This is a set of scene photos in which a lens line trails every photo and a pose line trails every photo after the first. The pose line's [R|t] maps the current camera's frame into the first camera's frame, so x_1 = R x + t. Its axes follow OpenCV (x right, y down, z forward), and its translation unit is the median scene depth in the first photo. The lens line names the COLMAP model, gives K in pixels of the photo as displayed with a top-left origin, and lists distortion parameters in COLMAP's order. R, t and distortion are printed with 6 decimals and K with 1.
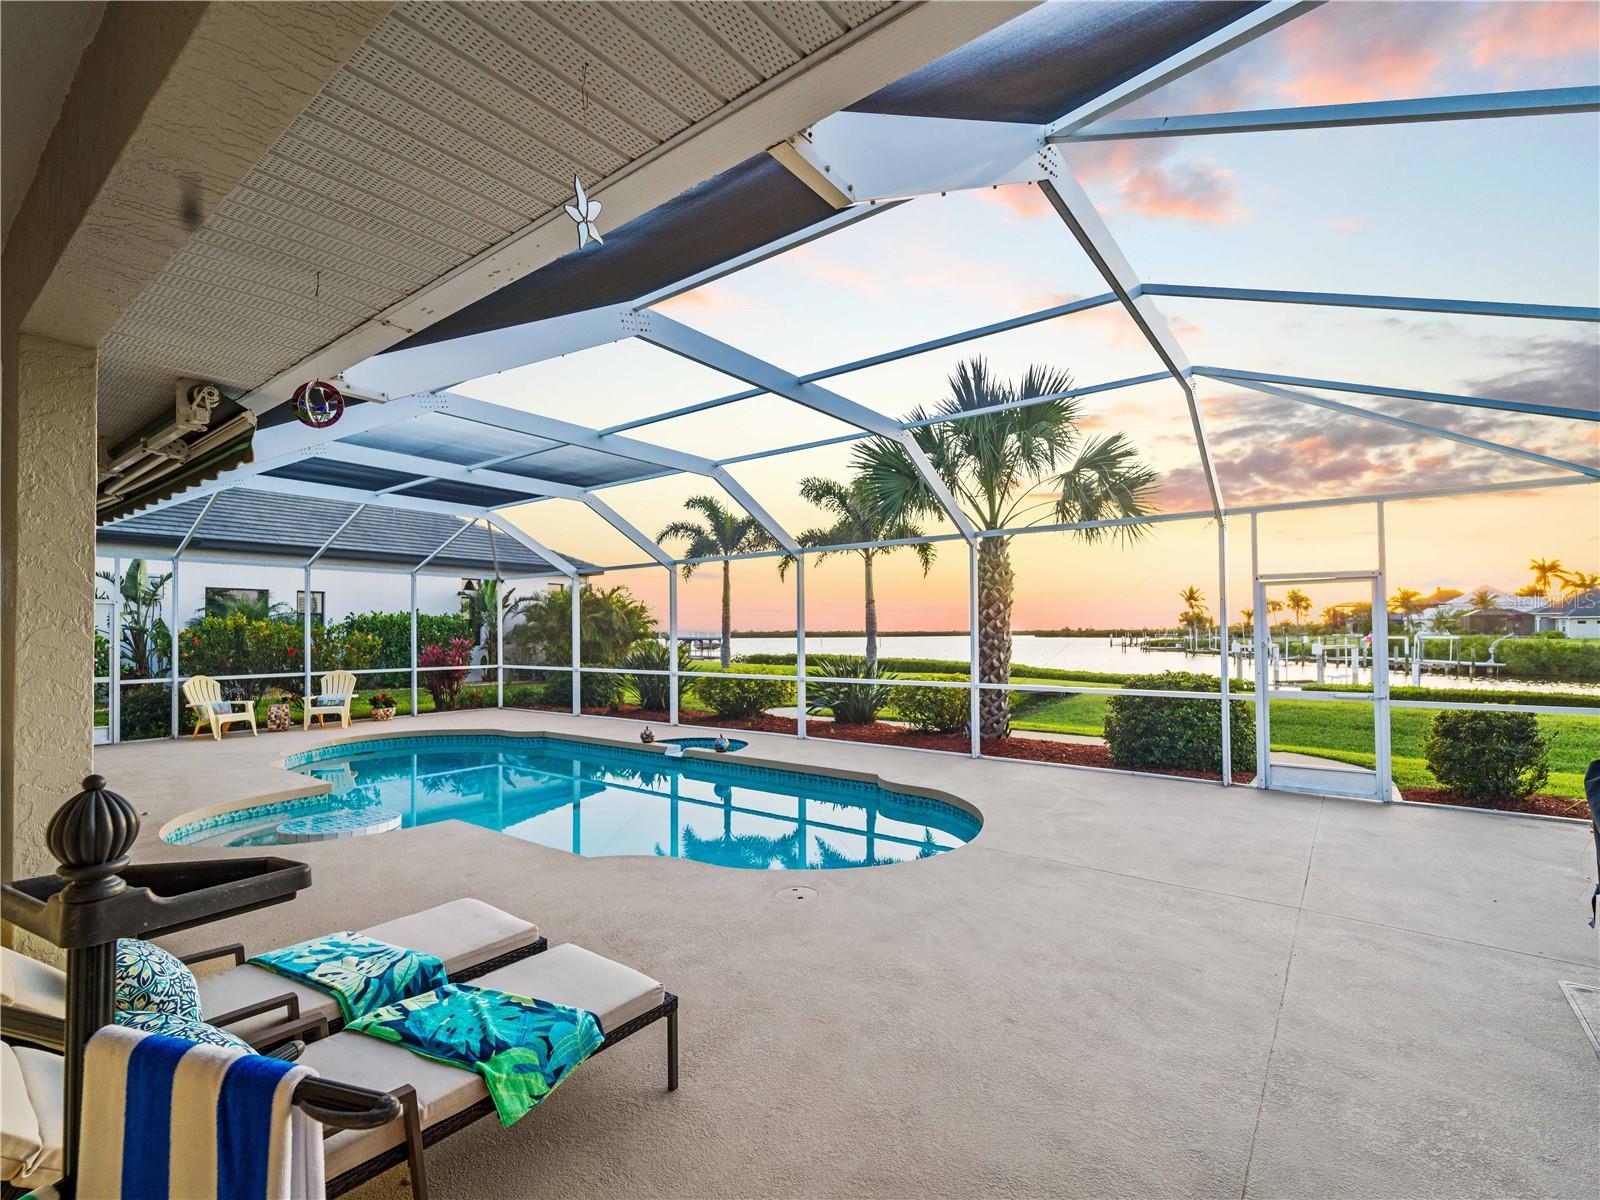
lens RADIAL K [[732.1, 0, 803.7], [0, 732.1, 624.8], [0, 0, 1]] dist [0.002619, -0.000580]
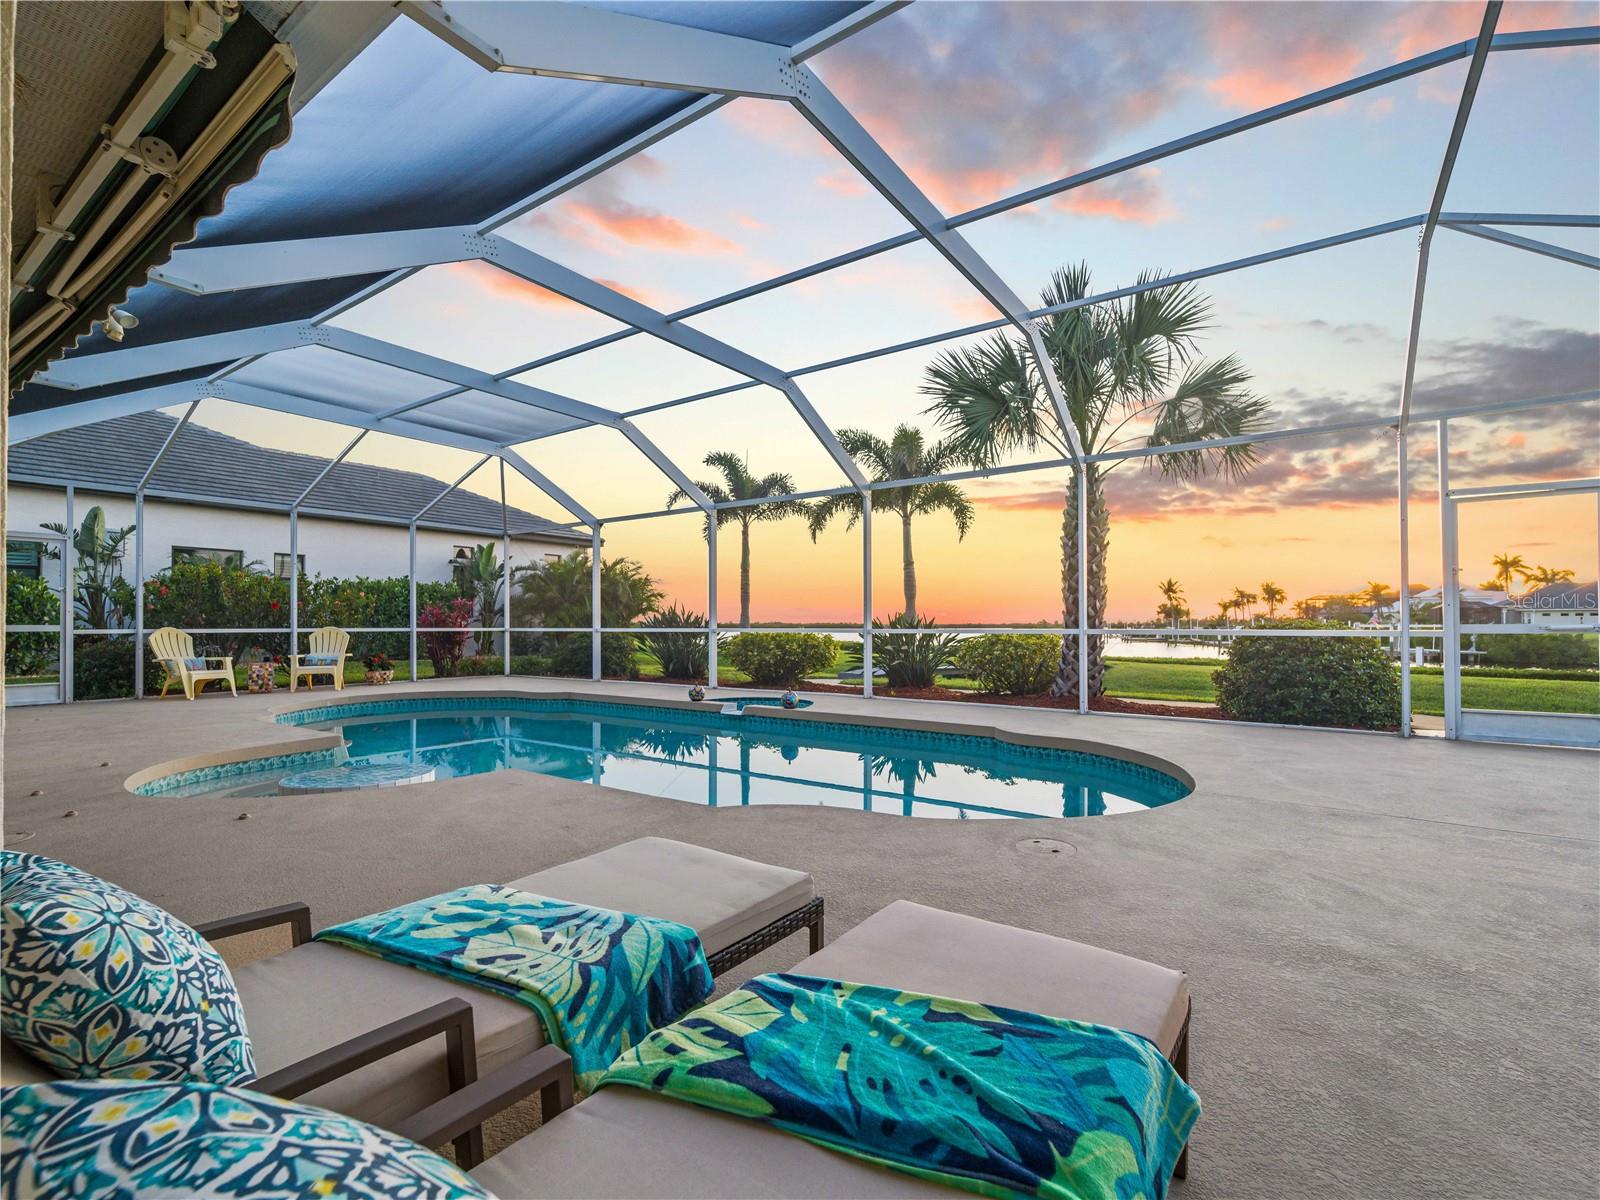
lens RADIAL K [[729.5, 0, 808.6], [0, 729.5, 620.9], [0, 0, 1]] dist [0.002528, -0.000179]
pose [[0.999318, 0.005441, 0.036534, -0.095728], [-0.005621, 0.999973, 0.004820, 0.051431], [-0.036507, -0.005022, 0.999321, 0.105169]]
